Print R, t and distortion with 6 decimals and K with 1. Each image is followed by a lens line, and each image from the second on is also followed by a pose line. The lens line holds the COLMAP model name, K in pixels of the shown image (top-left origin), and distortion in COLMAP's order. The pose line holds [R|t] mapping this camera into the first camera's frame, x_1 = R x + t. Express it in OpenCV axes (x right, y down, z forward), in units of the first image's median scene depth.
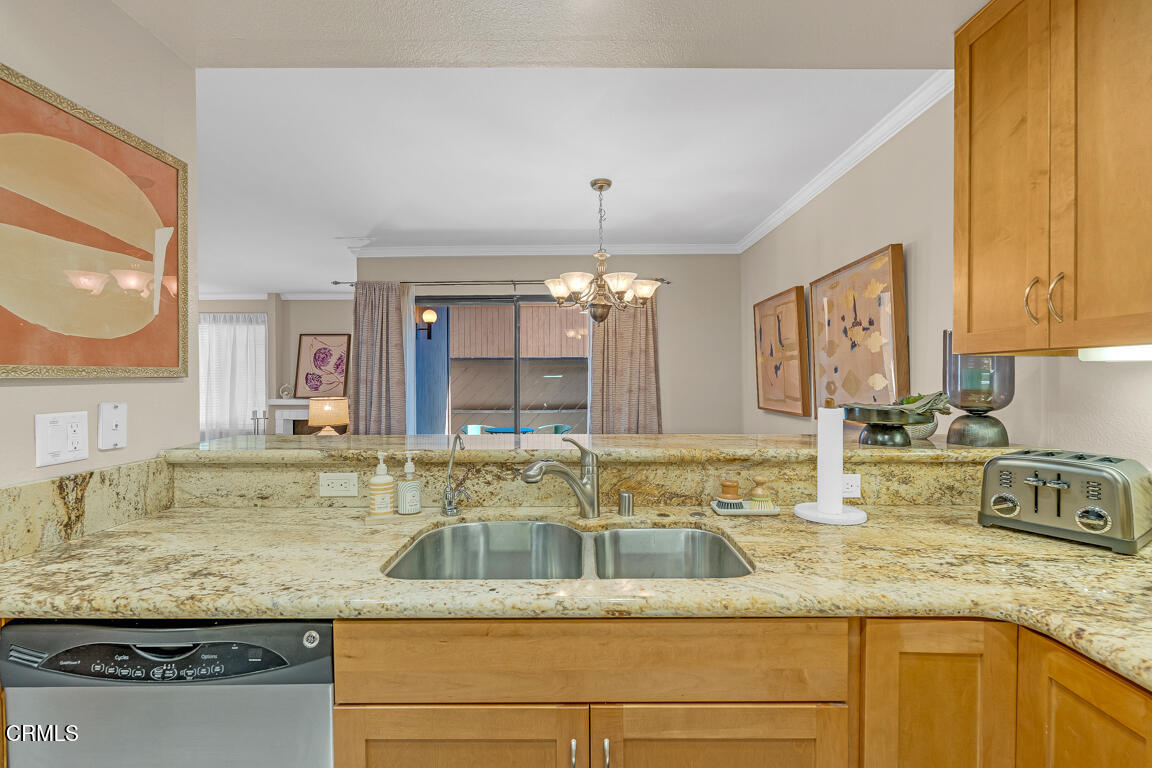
lens RADIAL K [[508.4, 0, 576.0], [0, 508.4, 384.0], [0, 0, 1]] dist [-0.004162, -0.000508]
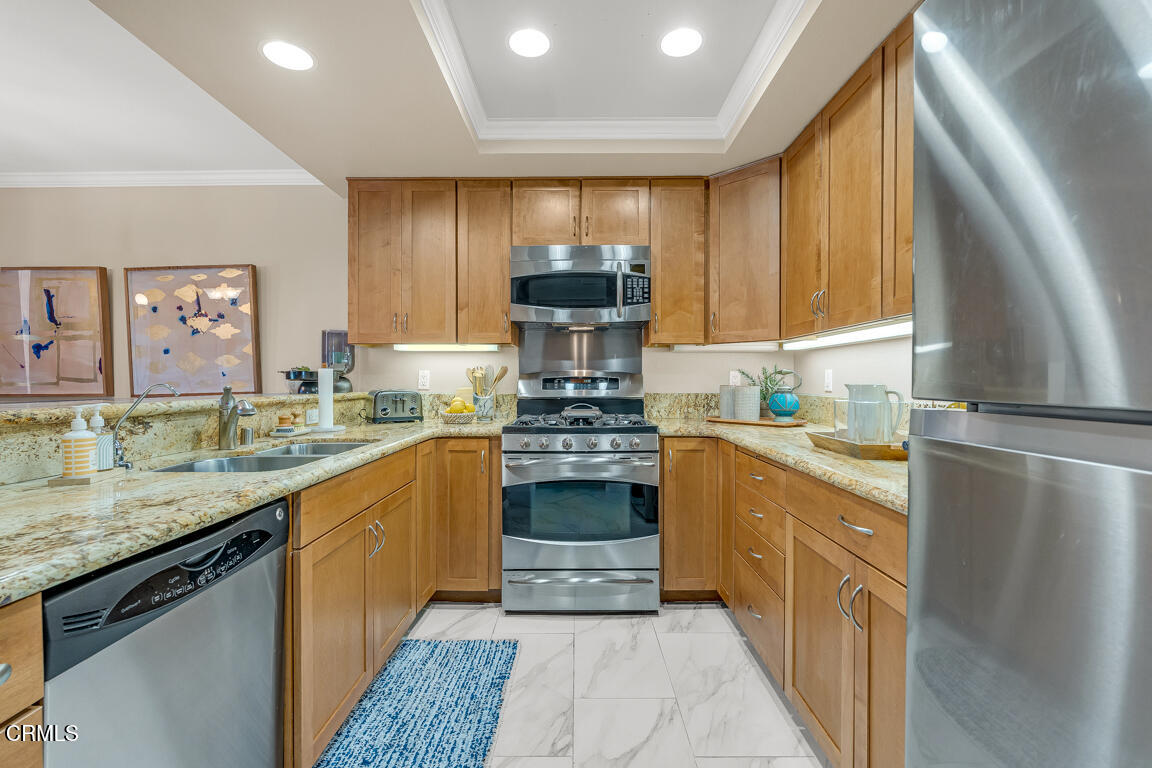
lens RADIAL K [[508.4, 0, 576.0], [0, 508.4, 384.0], [0, 0, 1]] dist [-0.004162, -0.000508]
pose [[0.005508, -0.005304, 0.999971, -1.251694], [0.012740, 0.999905, 0.005233, 0.102844], [-0.999904, 0.012711, 0.005575, 0.124097]]
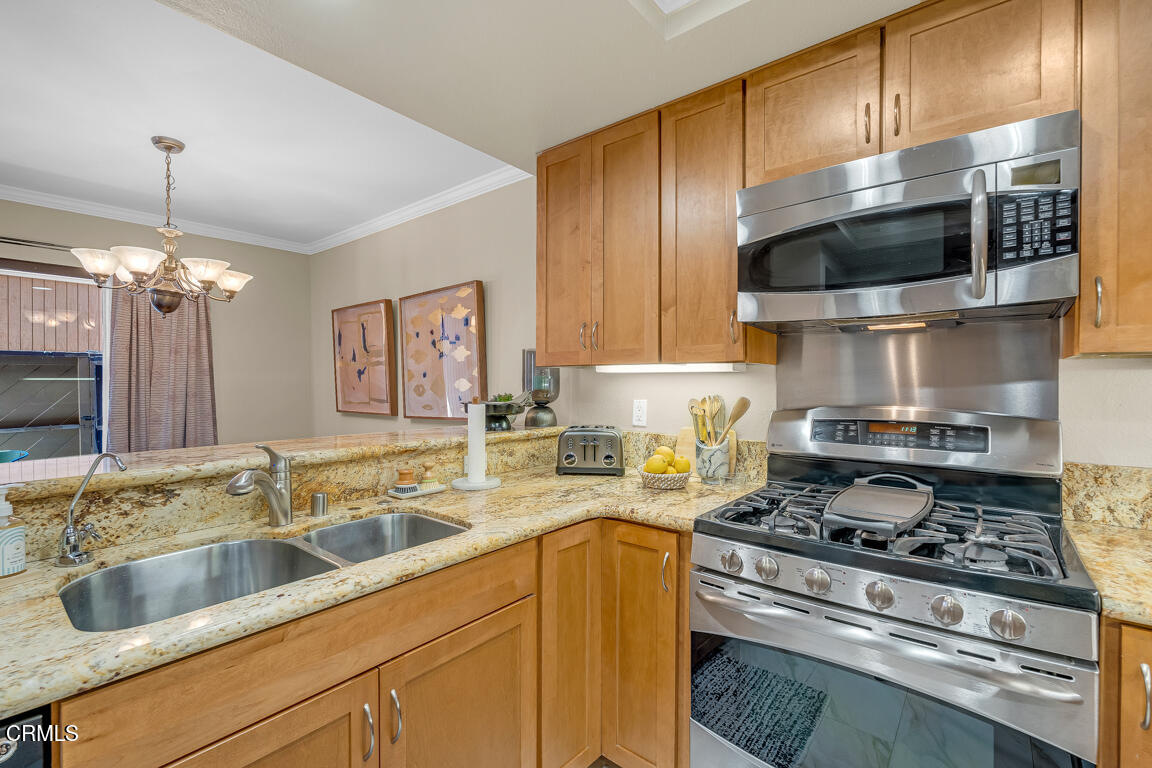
lens RADIAL K [[508.4, 0, 576.0], [0, 508.4, 384.0], [0, 0, 1]] dist [-0.004162, -0.000508]
pose [[0.628649, -0.001424, 0.777688, -0.374112], [0.007680, 0.999961, -0.004377, 0.002465], [-0.777651, 0.008724, 0.628635, -0.043844]]
